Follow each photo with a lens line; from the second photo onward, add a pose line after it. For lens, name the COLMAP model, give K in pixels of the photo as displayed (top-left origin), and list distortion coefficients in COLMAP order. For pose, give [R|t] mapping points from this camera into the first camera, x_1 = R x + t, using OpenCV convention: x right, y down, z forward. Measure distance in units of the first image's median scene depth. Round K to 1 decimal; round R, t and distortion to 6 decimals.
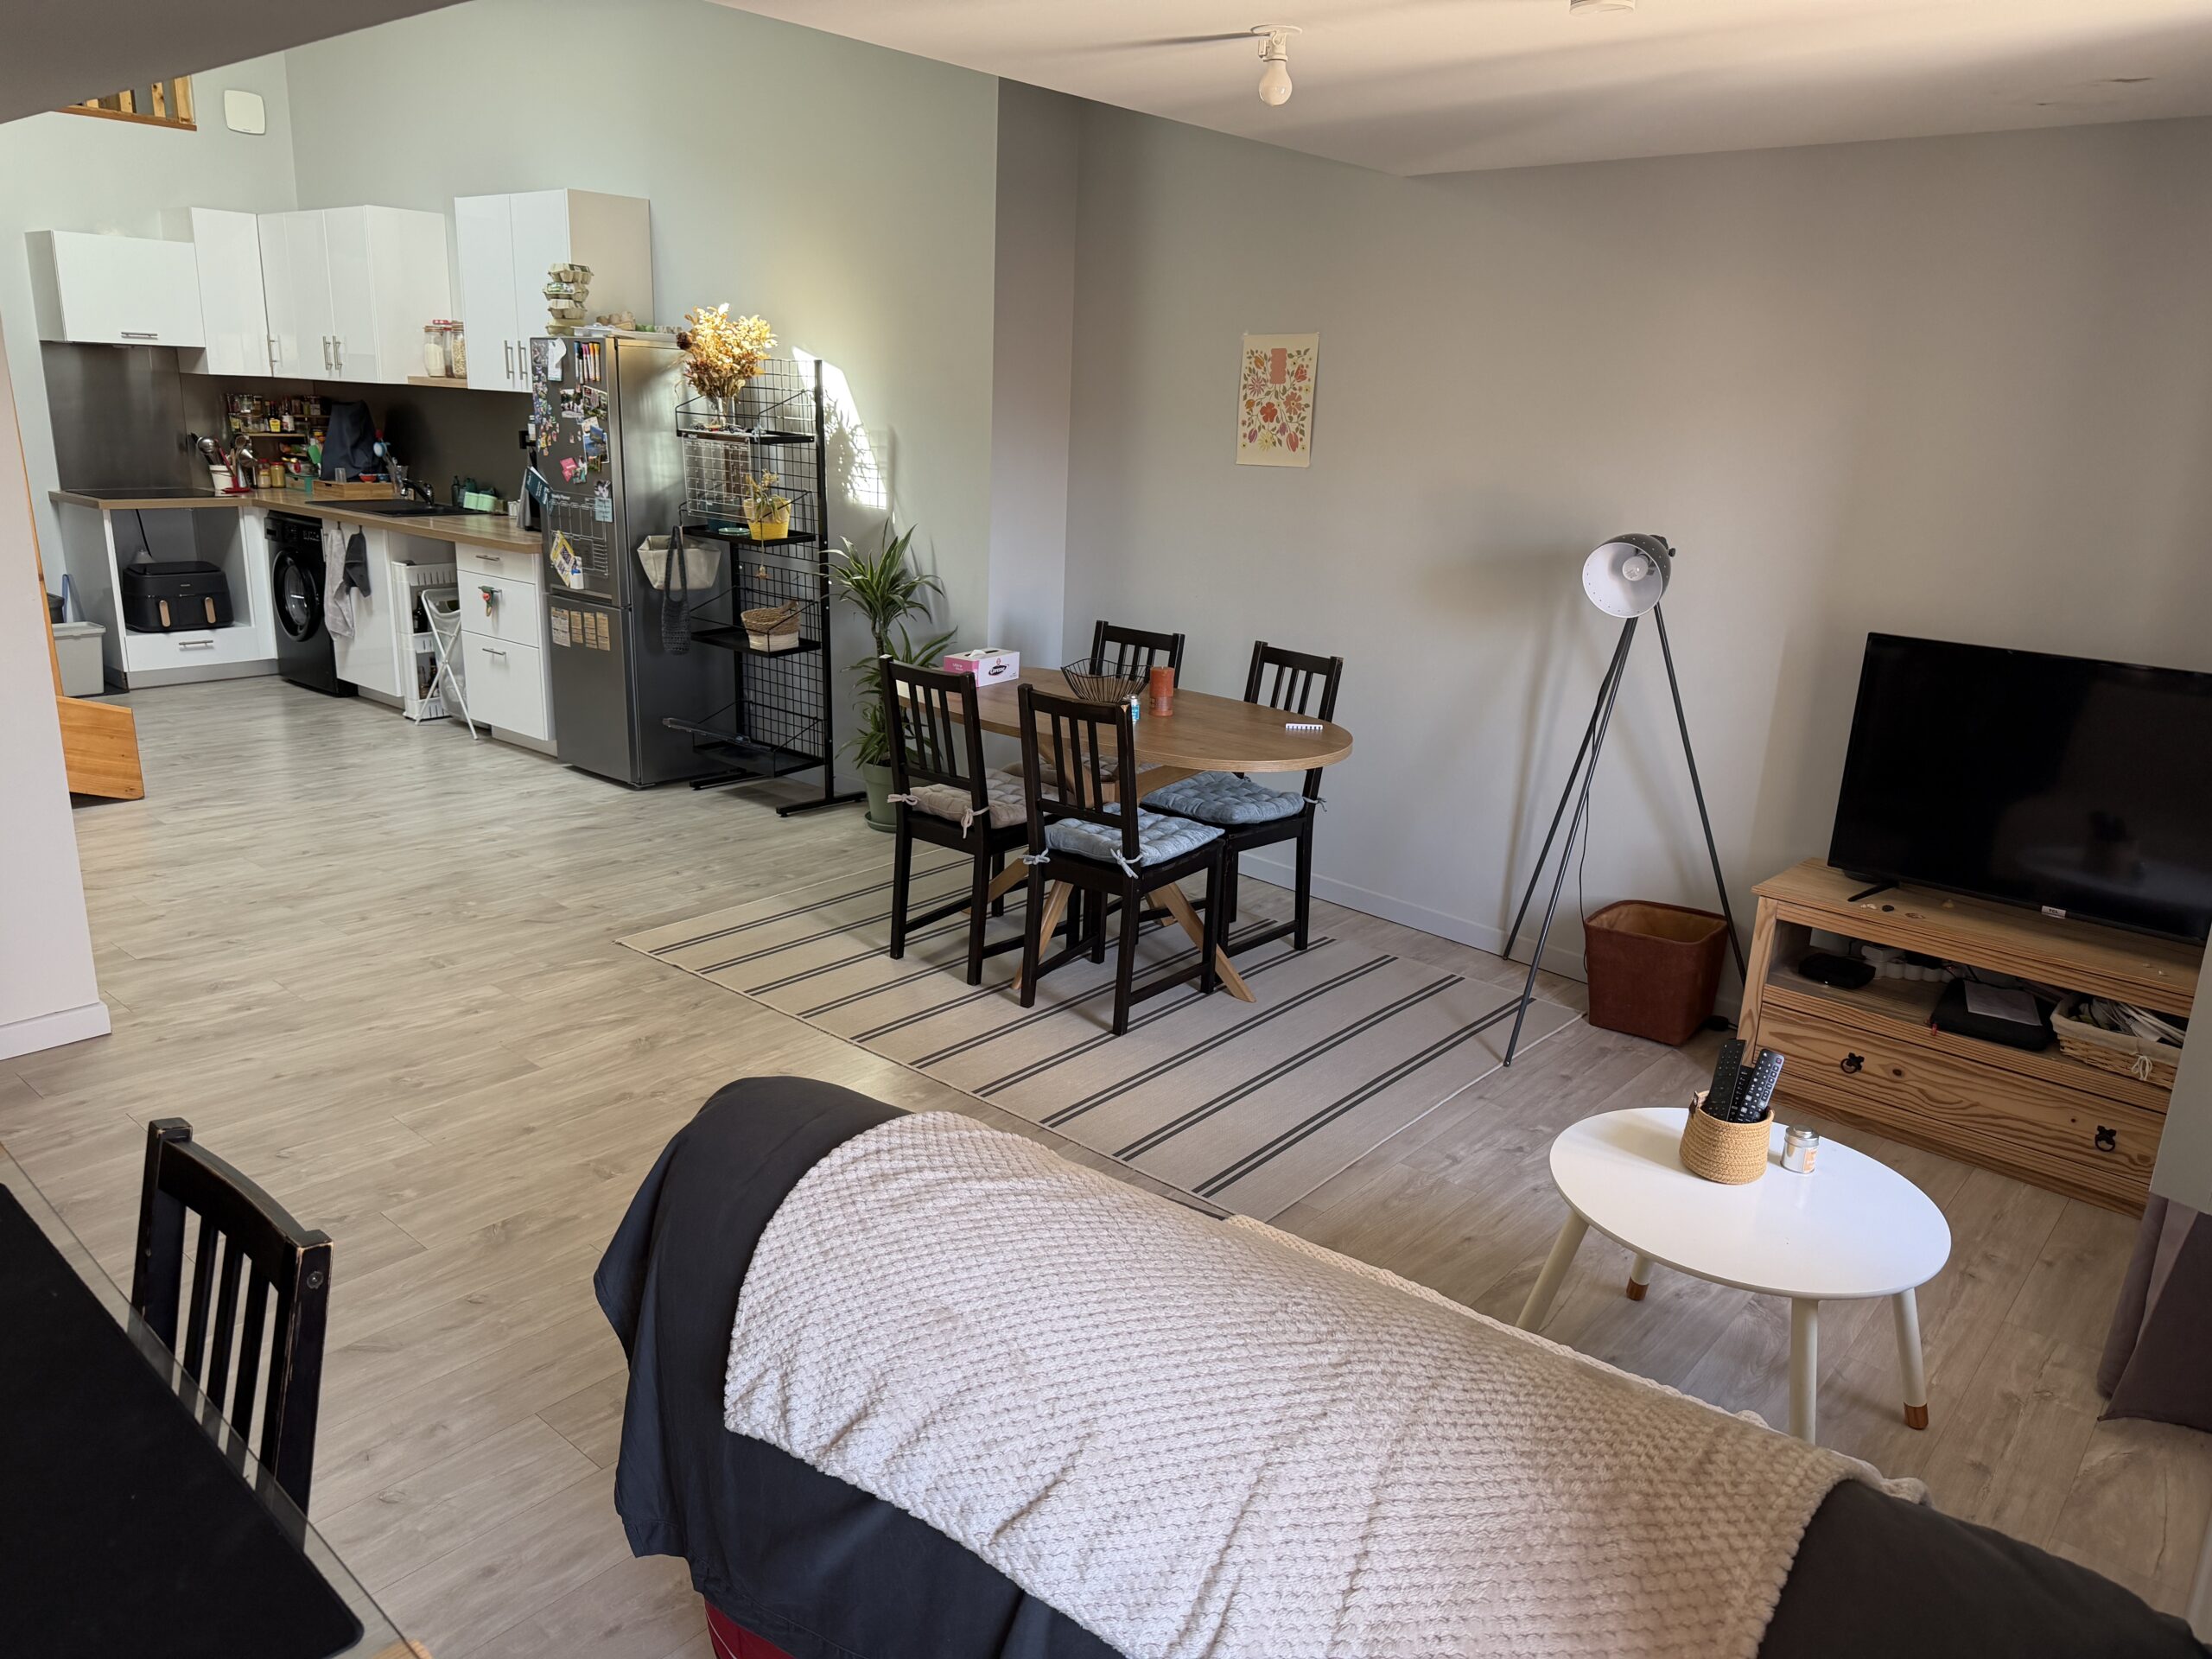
lens RADIAL K [[1515.7, 0, 1106.0], [0, 1515.7, 829.5], [0, 0, 1]] dist [0.045039, -0.058133]
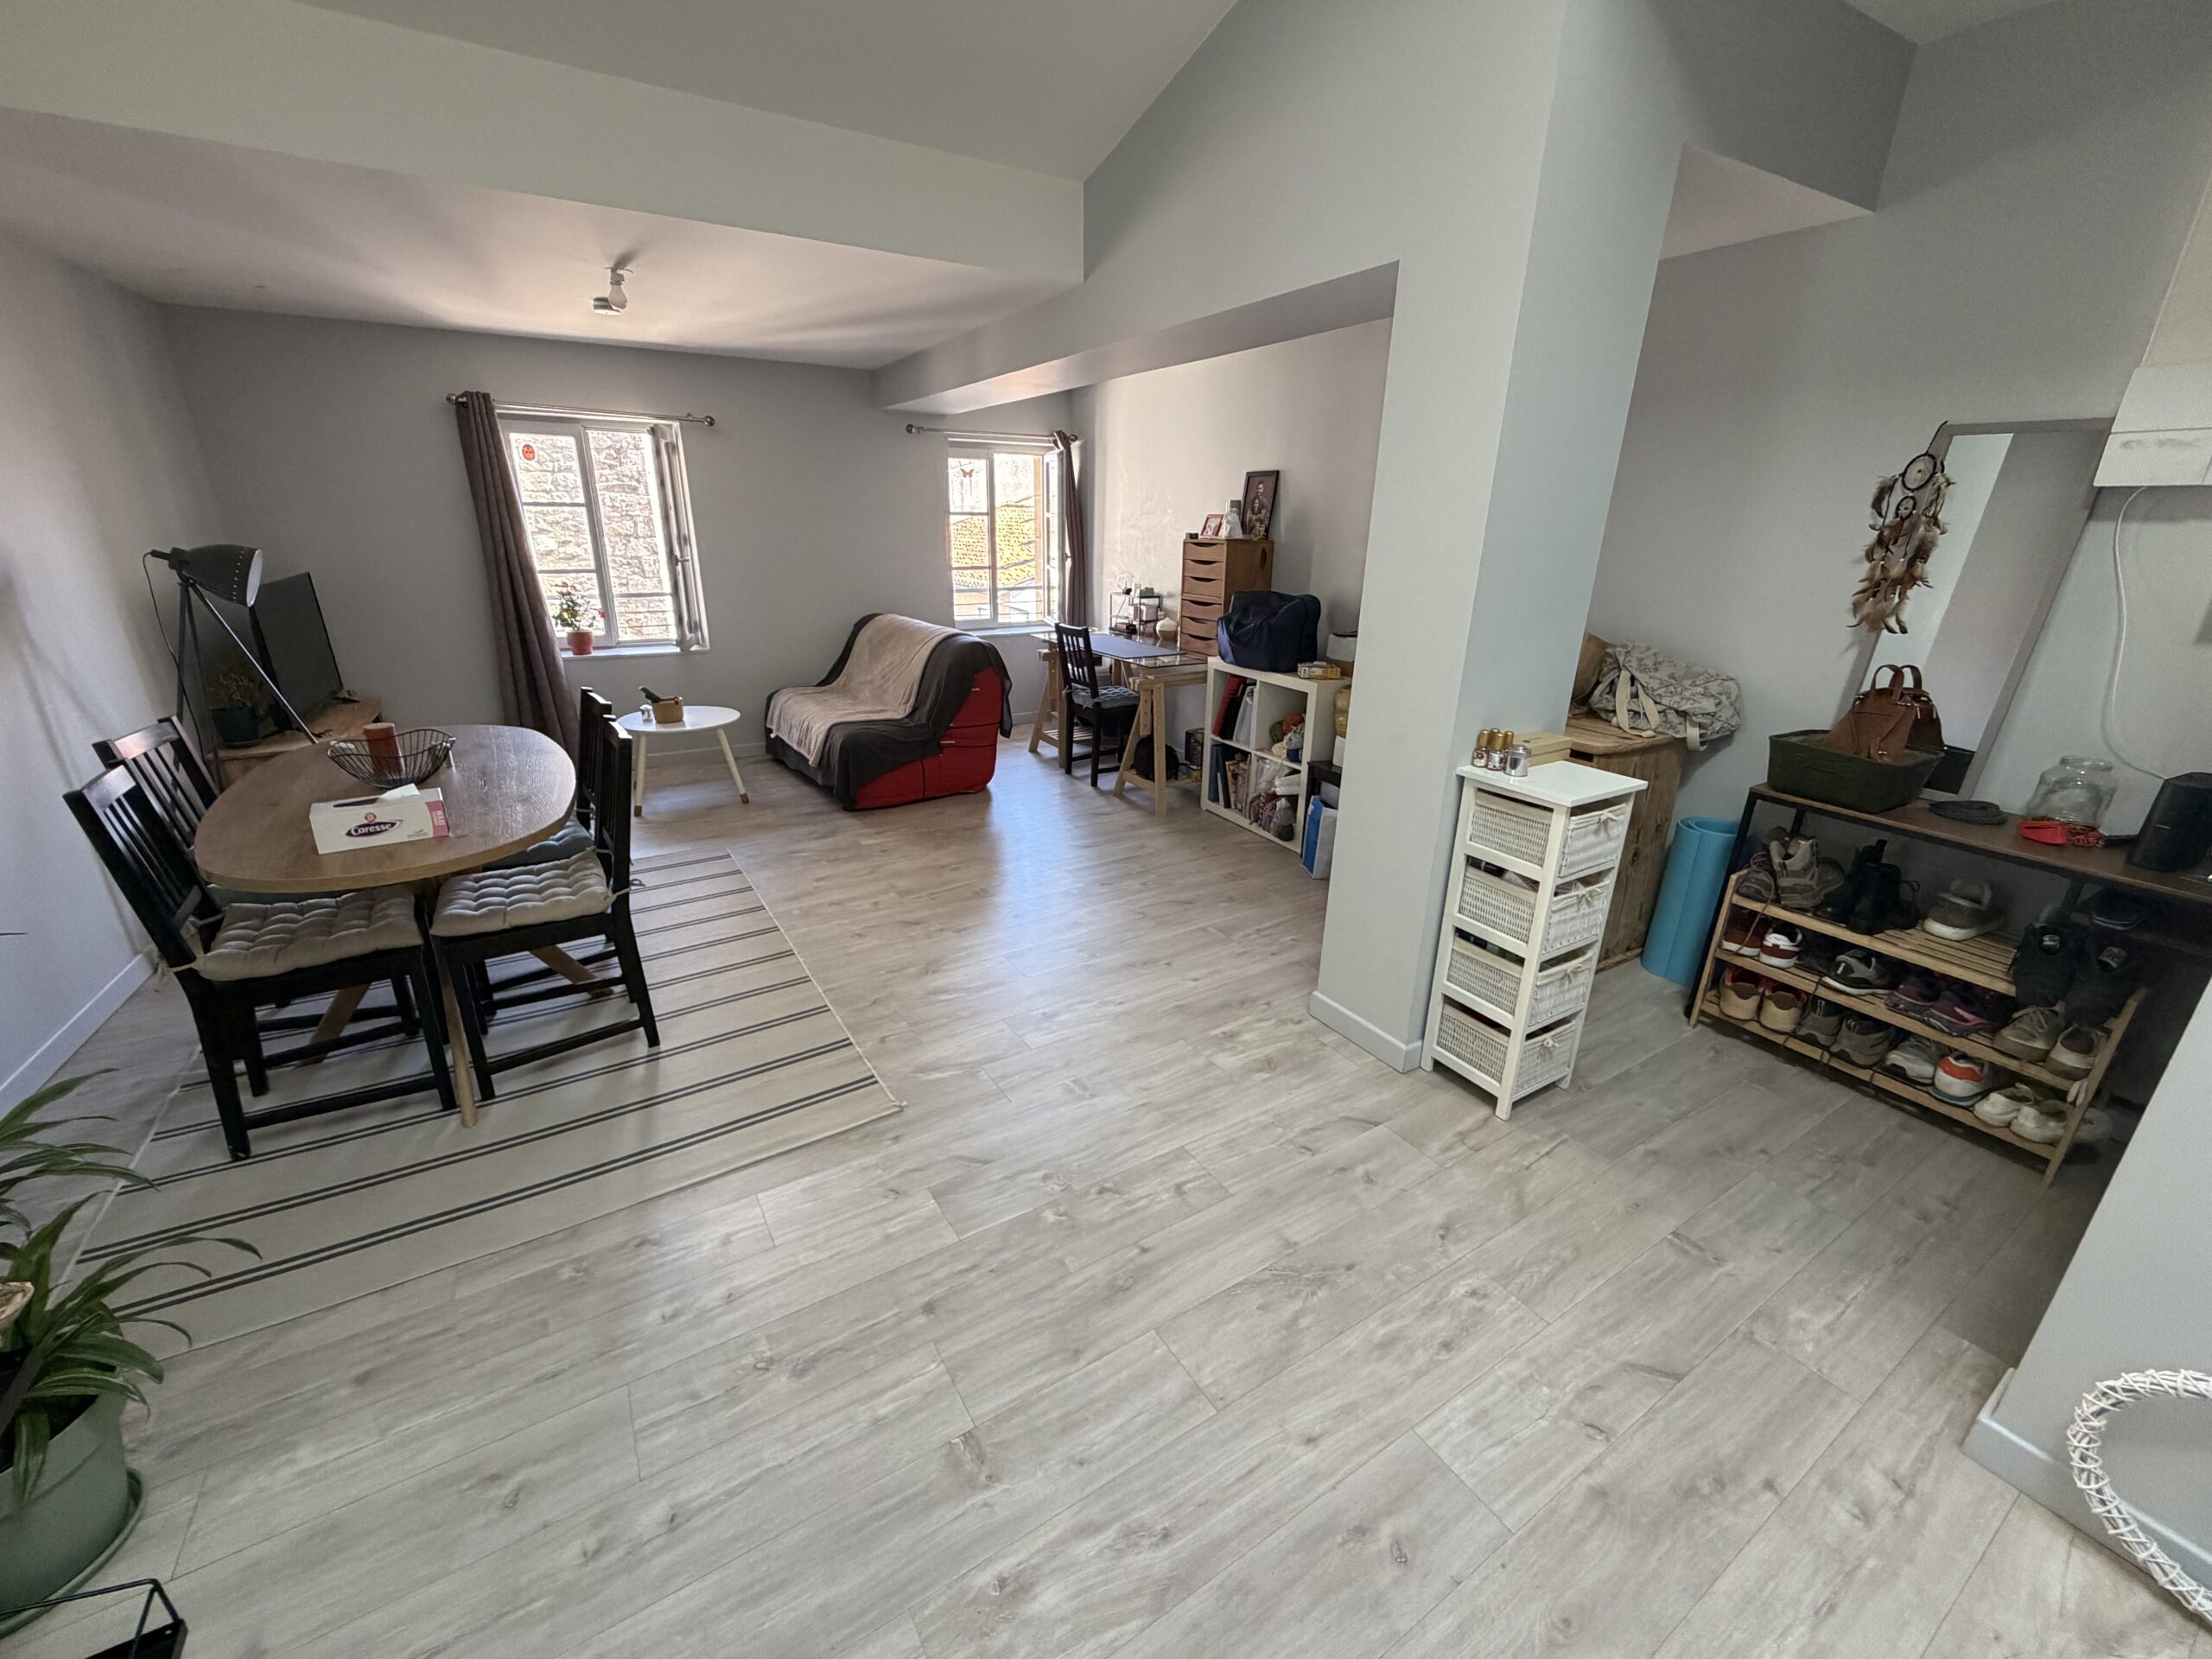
lens RADIAL K [[893.5, 0, 1106.0], [0, 893.5, 829.5], [0, 0, 1]] dist [-0.000003, -0.000068]
pose [[-0.950298, -0.154495, 0.270306, -0.400011], [0.033434, 0.812535, 0.581952, -0.257252], [-0.309542, 0.562066, -0.766985, 0.921383]]
